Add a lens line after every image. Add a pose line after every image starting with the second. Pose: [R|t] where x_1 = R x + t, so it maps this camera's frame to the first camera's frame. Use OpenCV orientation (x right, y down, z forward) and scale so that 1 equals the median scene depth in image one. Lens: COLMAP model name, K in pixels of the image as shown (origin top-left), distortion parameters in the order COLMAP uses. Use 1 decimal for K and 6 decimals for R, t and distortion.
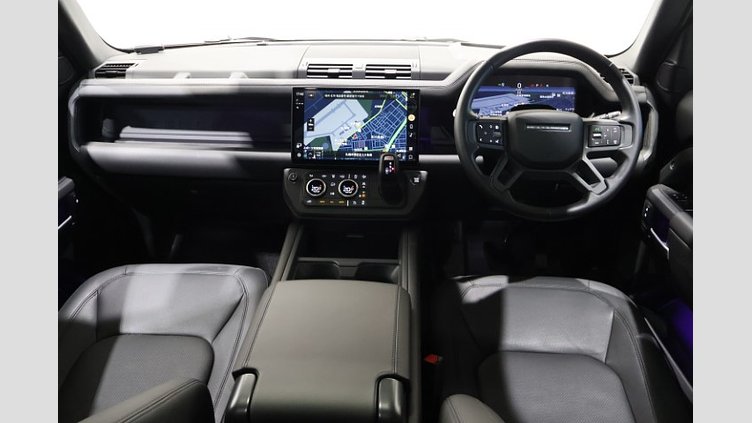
lens RADIAL K [[546.5, 0, 376.0], [0, 546.5, 211.5], [0, 0, 1]] dist [-0.002752, 0.000470]
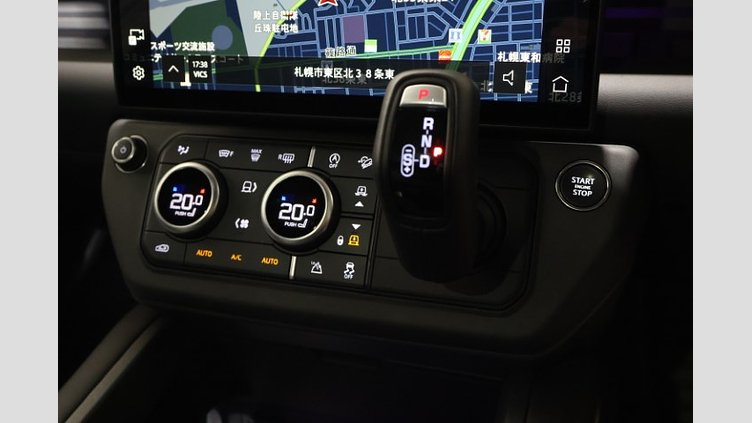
lens RADIAL K [[683.3, 0, 376.0], [0, 683.3, 211.5], [0, 0, 1]] dist [0.001313, -0.002084]
pose [[0.958626, 0.060881, -0.278083, 0.072188], [-0.029616, 0.992891, 0.115281, -0.078273], [0.283125, -0.102276, 0.953614, 0.708473]]
